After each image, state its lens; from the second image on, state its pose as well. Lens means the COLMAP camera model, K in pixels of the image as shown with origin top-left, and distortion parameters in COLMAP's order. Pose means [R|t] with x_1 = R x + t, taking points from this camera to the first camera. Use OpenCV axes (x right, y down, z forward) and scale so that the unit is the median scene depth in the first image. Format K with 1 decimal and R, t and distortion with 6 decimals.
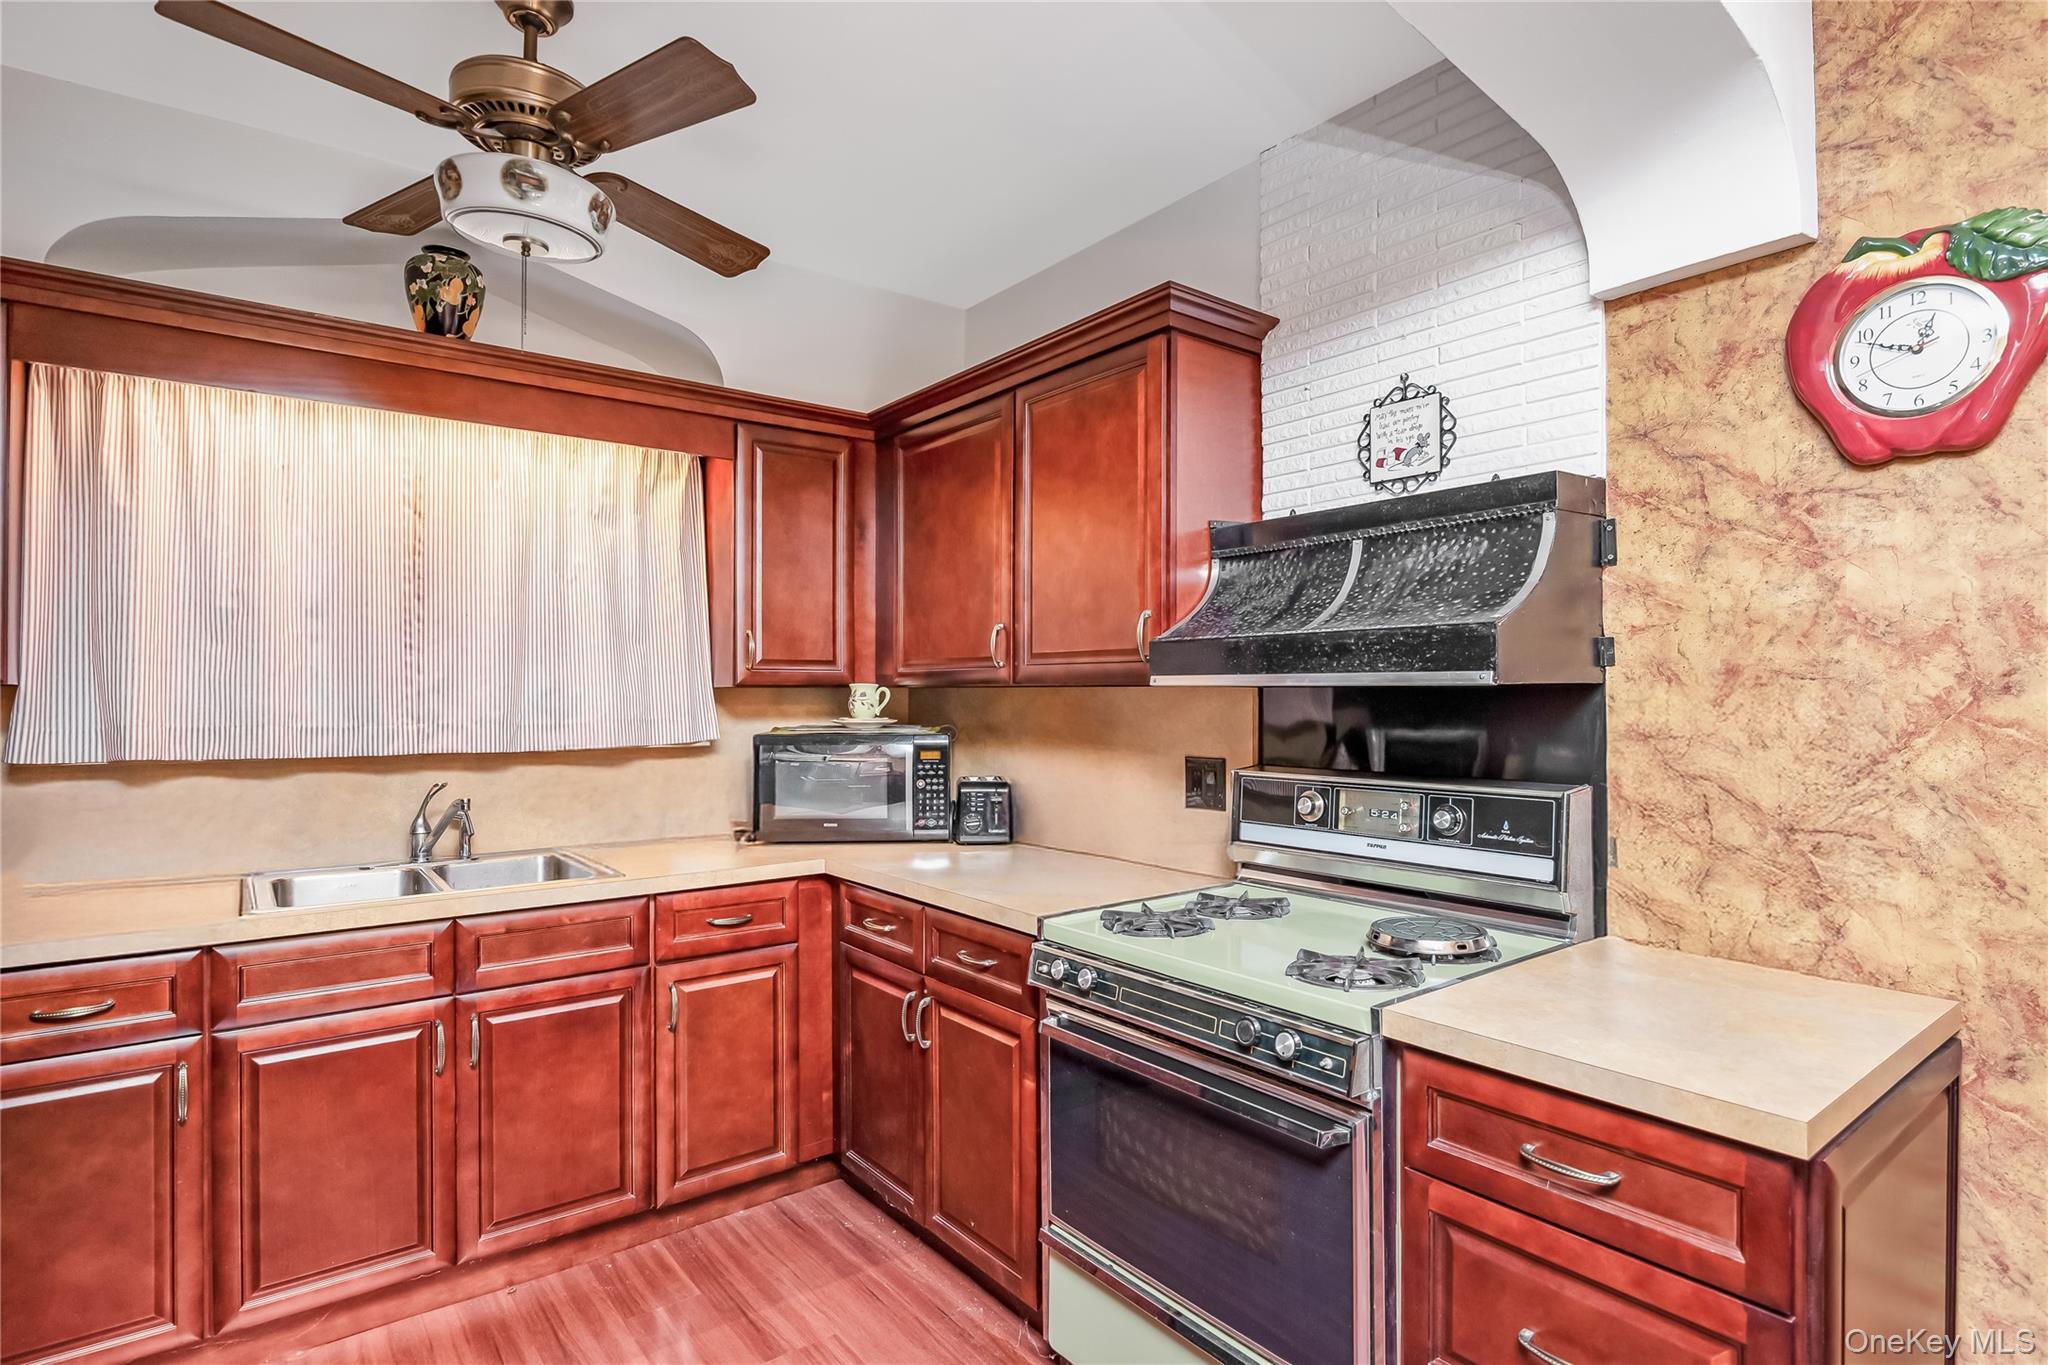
lens RADIAL K [[1065.7, 0, 1035.6], [0, 1065.7, 692.0], [0, 0, 1]] dist [0.006237, -0.000563]
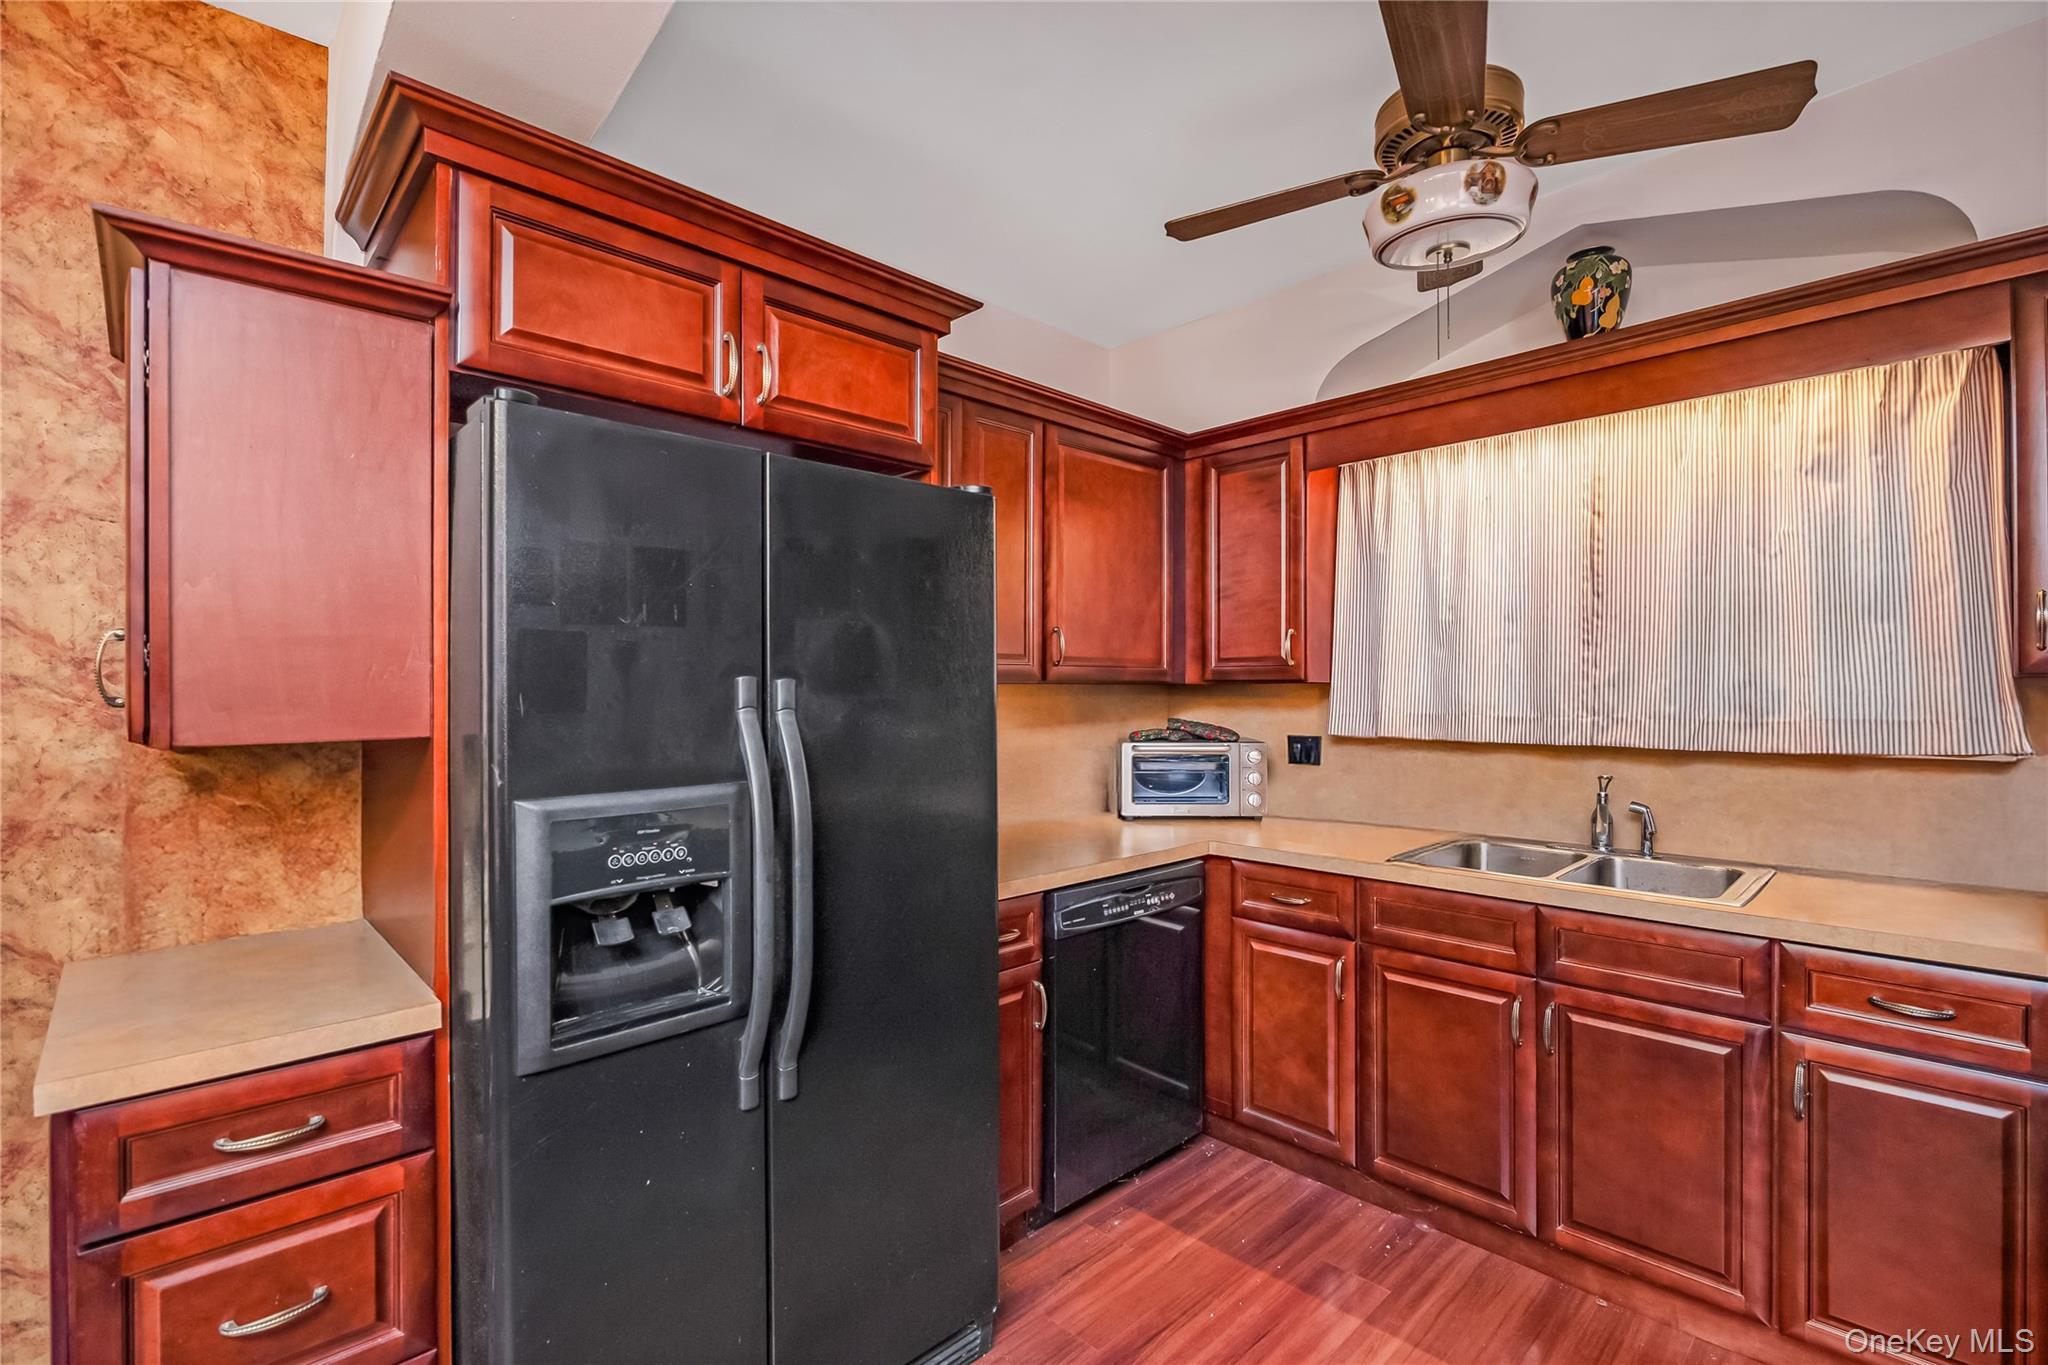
lens RADIAL K [[931.8, 0, 1020.0], [0, 931.8, 687.5], [0, 0, 1]] dist [-0.004025, -0.000982]
pose [[0.101118, -0.000999, -0.994874, 0.300299], [0.005344, 0.999986, -0.000461, -0.001160], [0.994860, -0.005270, 0.101122, 0.403242]]
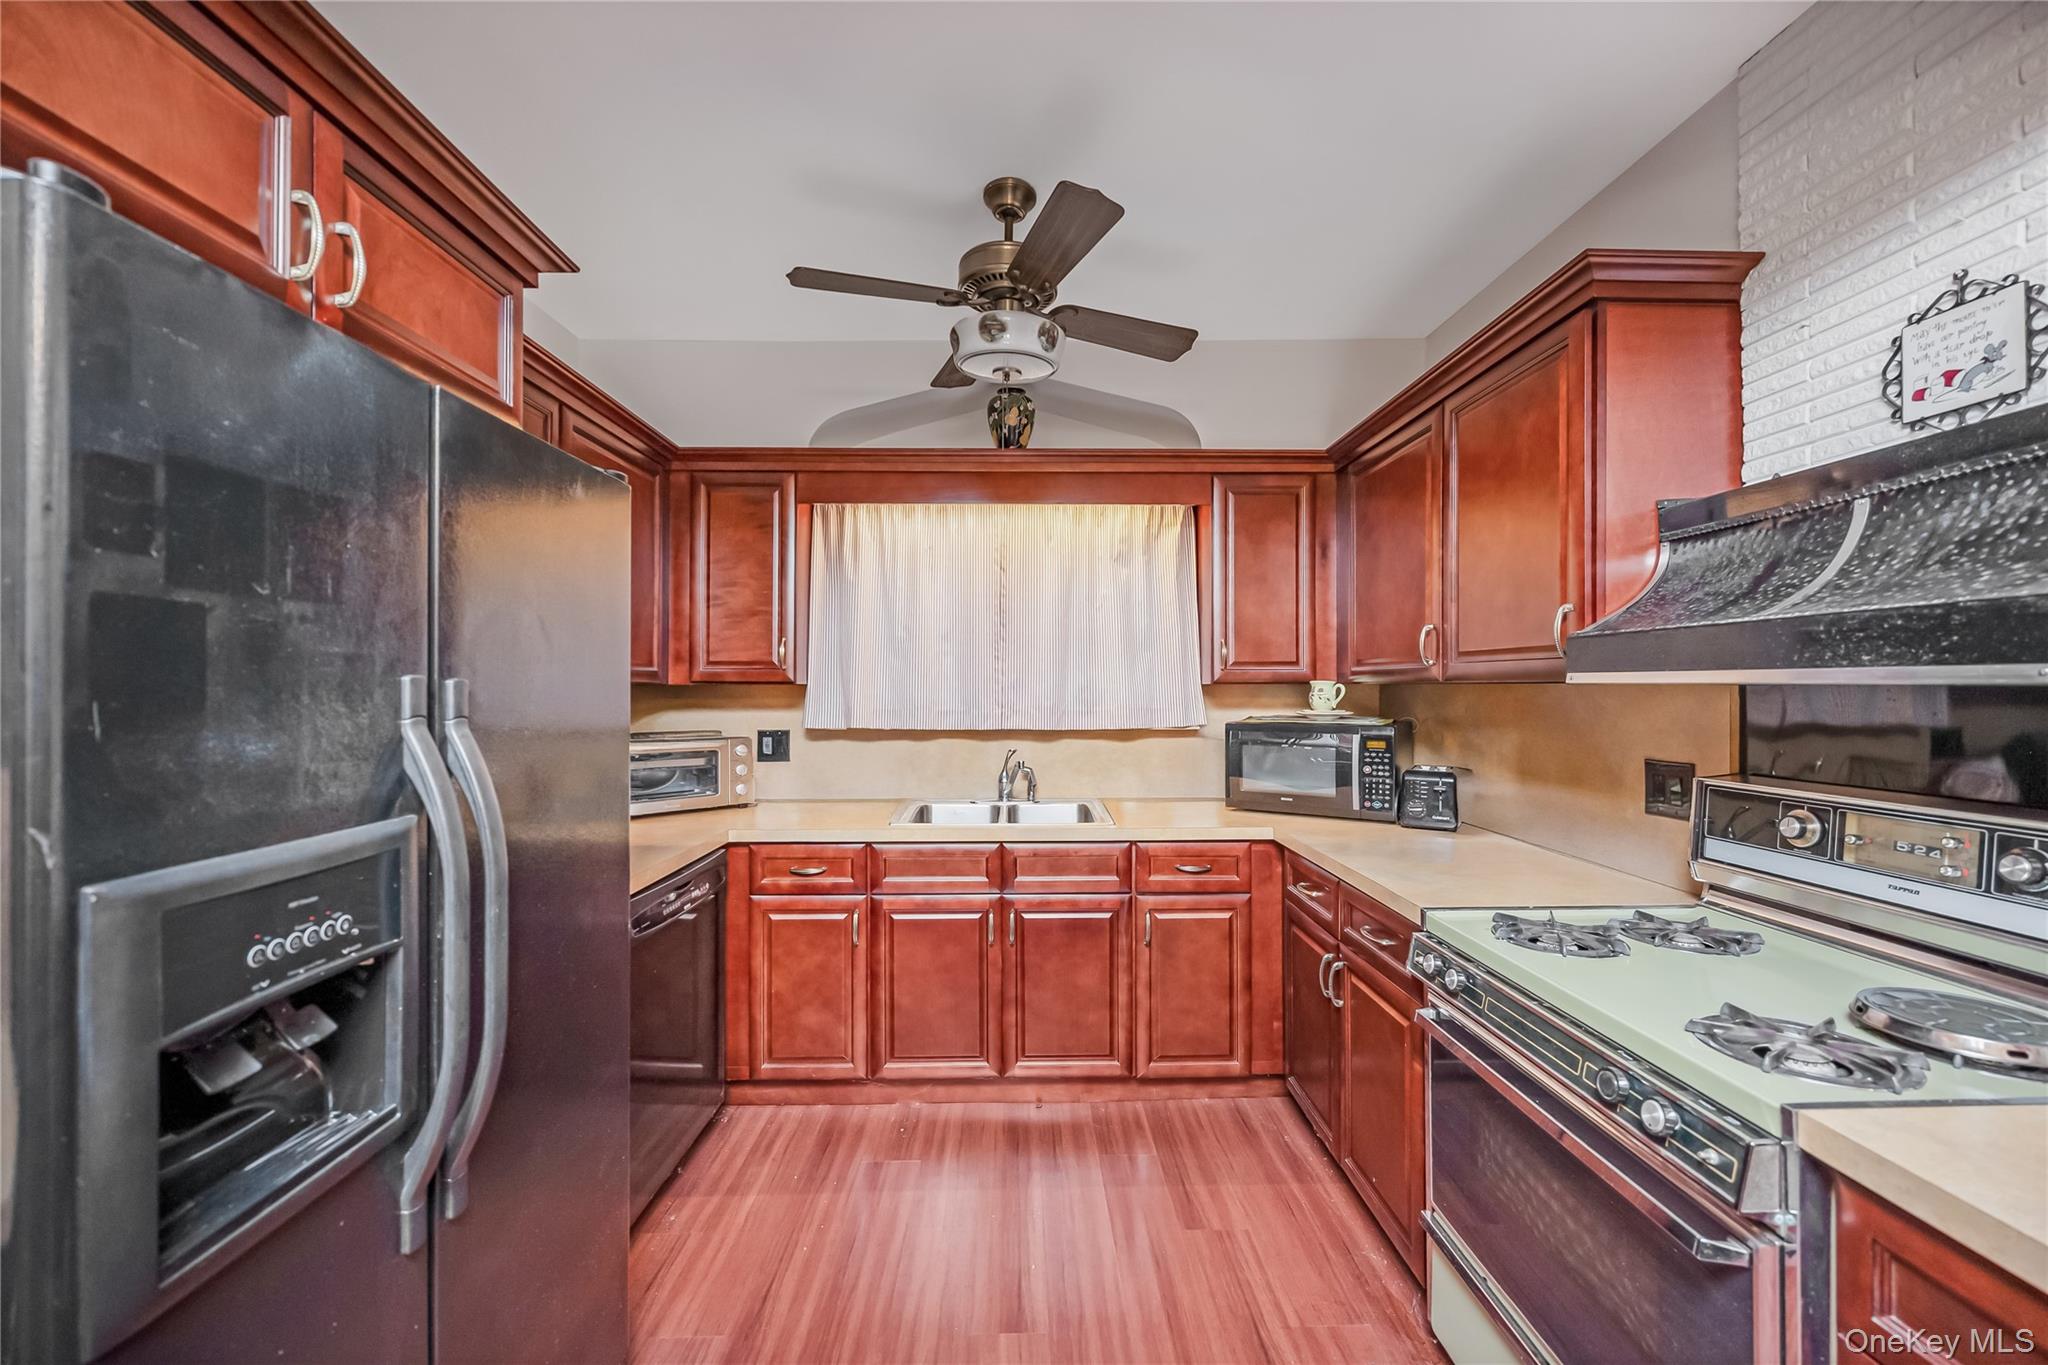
lens RADIAL K [[800.9, 0, 1029.4], [0, 800.9, 685.7], [0, 0, 1]] dist [0.003711, -0.000272]
pose [[0.800121, -0.000072, -0.599839, 0.147801], [0.000960, 0.999999, 0.001160, -0.005007], [0.599838, -0.001504, 0.800120, 0.136686]]
